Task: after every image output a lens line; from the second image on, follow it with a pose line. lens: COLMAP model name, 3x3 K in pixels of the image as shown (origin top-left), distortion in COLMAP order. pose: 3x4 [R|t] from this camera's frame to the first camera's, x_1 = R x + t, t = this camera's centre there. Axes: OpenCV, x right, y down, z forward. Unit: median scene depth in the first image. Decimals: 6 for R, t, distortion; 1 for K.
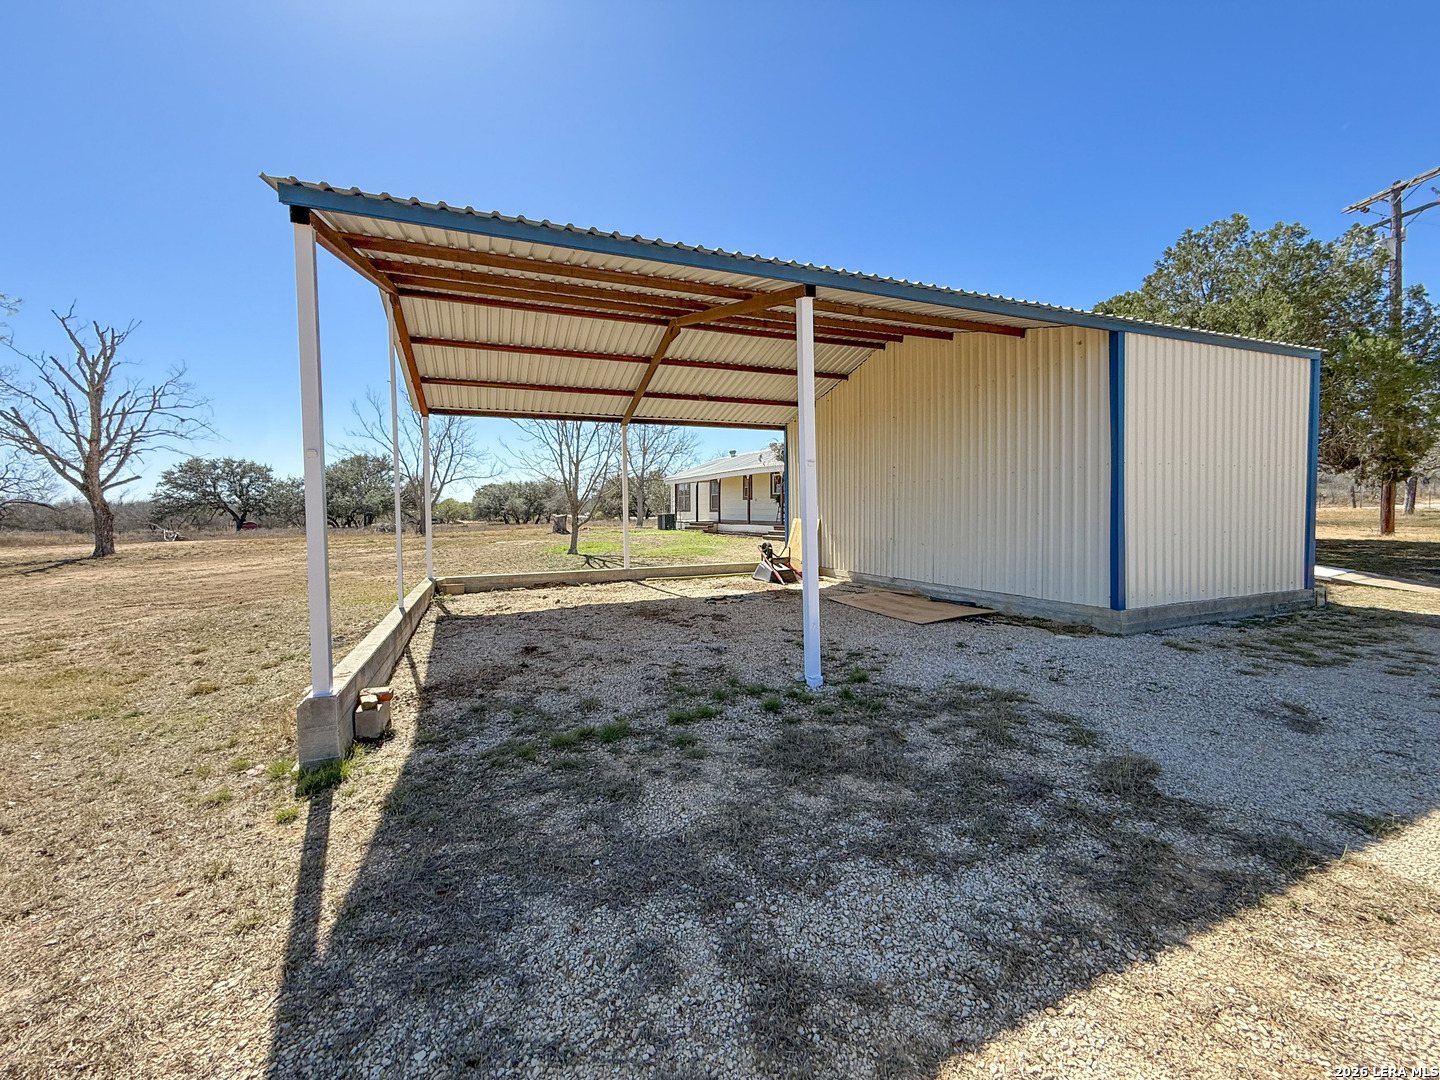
lens RADIAL K [[581.1, 0, 720.0], [0, 581.1, 540.0], [0, 0, 1]] dist [-0.014448, 0.000228]
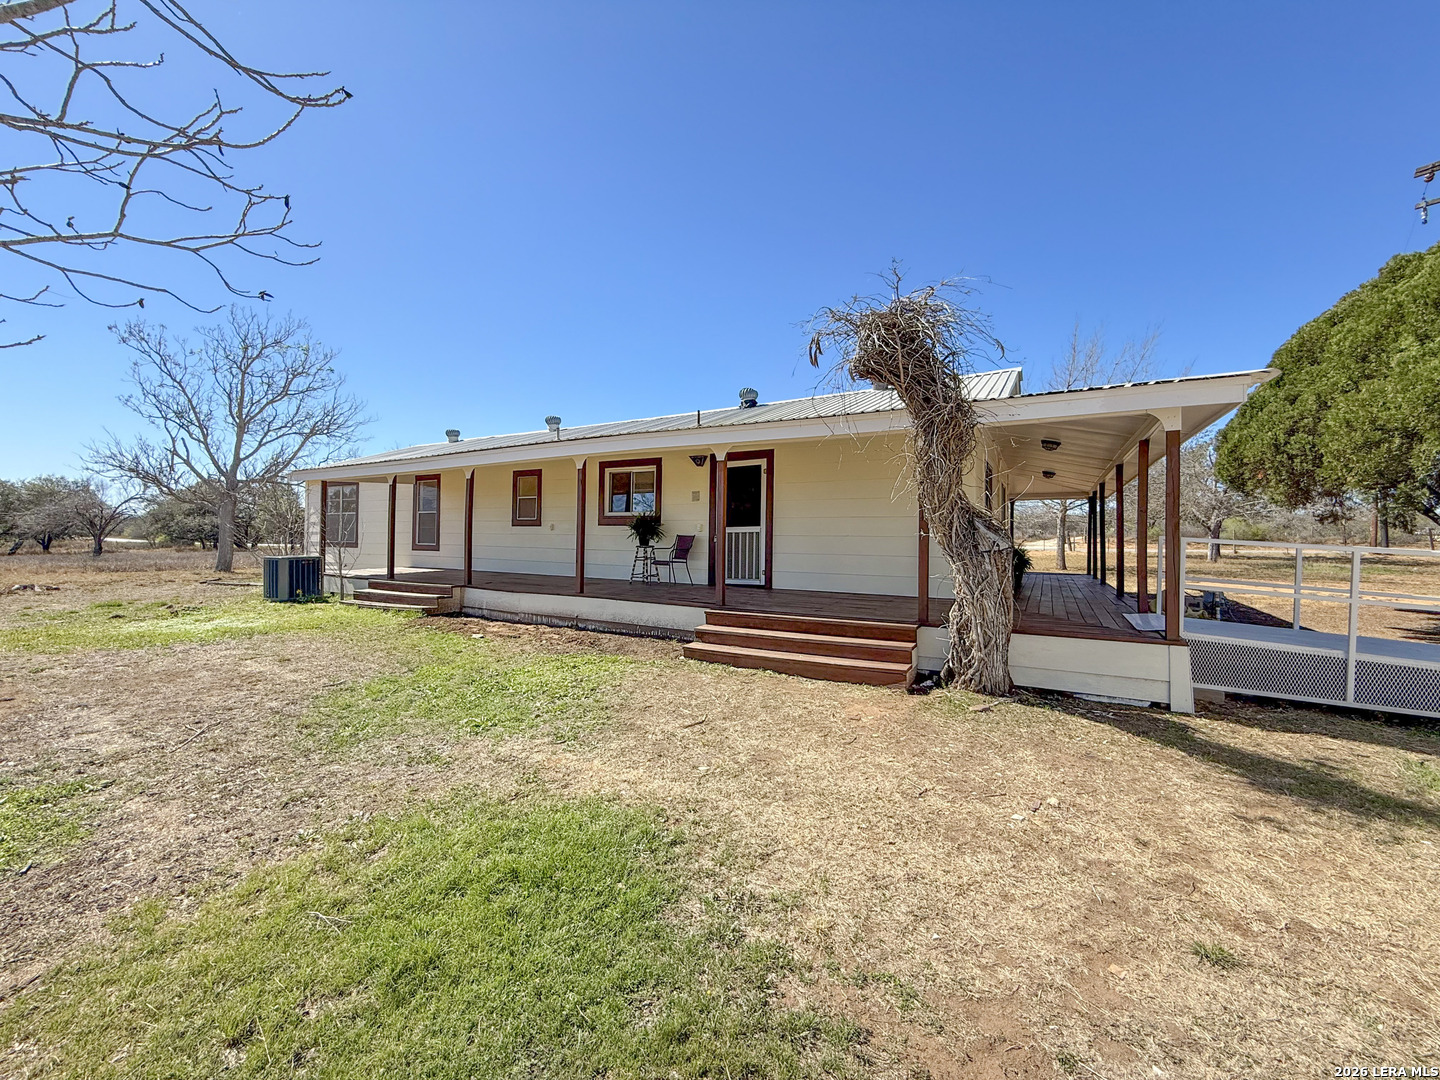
lens RADIAL K [[581.1, 0, 720.0], [0, 581.1, 540.0], [0, 0, 1]] dist [-0.014448, 0.000228]
pose [[0.849060, 0.029917, 0.527449, -0.054588], [-0.000334, 0.998425, -0.056093, -0.033739], [-0.528297, 0.047450, 0.847733, 0.536668]]
